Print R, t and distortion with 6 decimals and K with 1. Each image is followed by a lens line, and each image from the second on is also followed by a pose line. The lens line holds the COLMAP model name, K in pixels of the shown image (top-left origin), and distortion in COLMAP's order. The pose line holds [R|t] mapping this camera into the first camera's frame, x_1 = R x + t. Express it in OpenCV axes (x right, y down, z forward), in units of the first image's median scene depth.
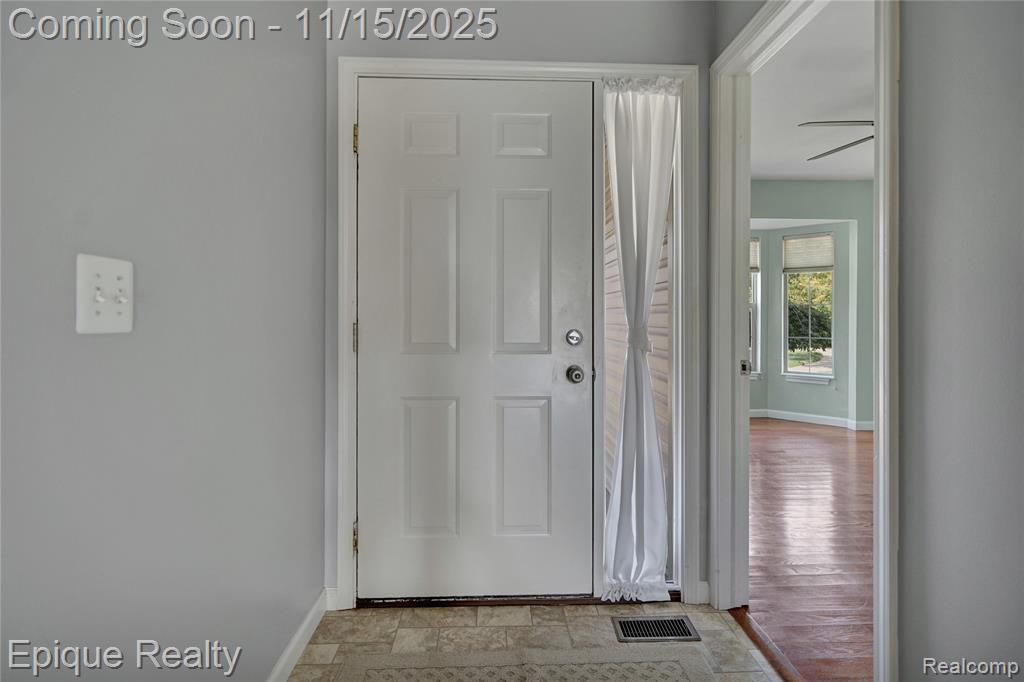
lens RADIAL K [[482.6, 0, 515.6], [0, 482.6, 315.8], [0, 0, 1]] dist [-0.002635, 0.002712]
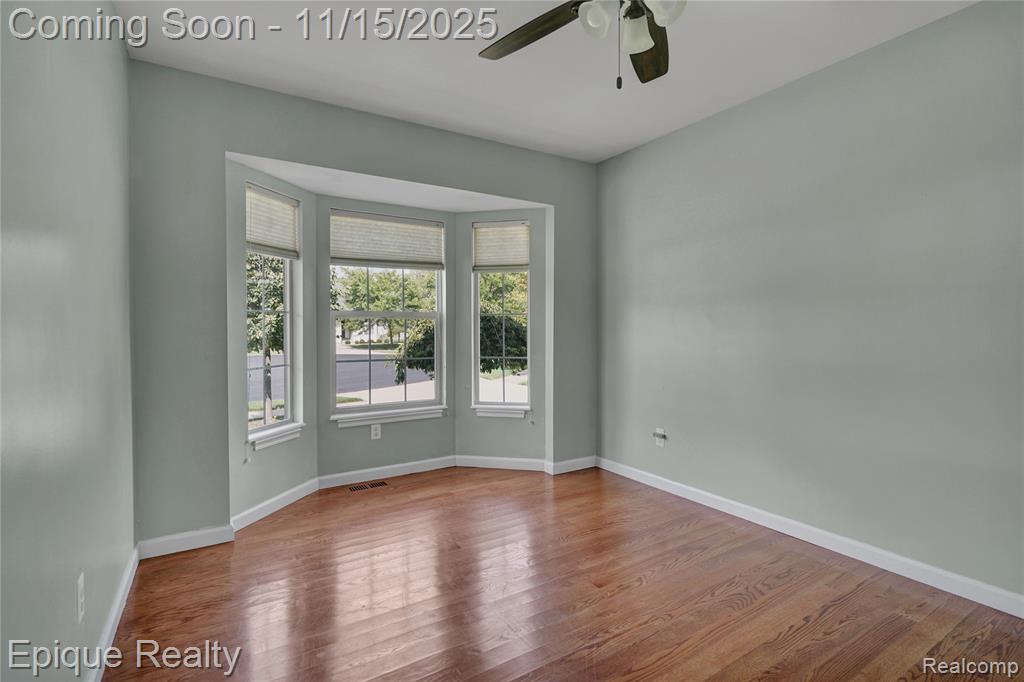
lens RADIAL K [[482.6, 0, 508.6], [0, 482.6, 338.7], [0, 0, 1]] dist [-0.002635, 0.002712]
pose [[0.862358, -0.015735, 0.506054, 0.247820], [0.004279, 0.999708, 0.023793, -0.002667], [-0.506280, -0.018353, 0.862174, 0.362068]]
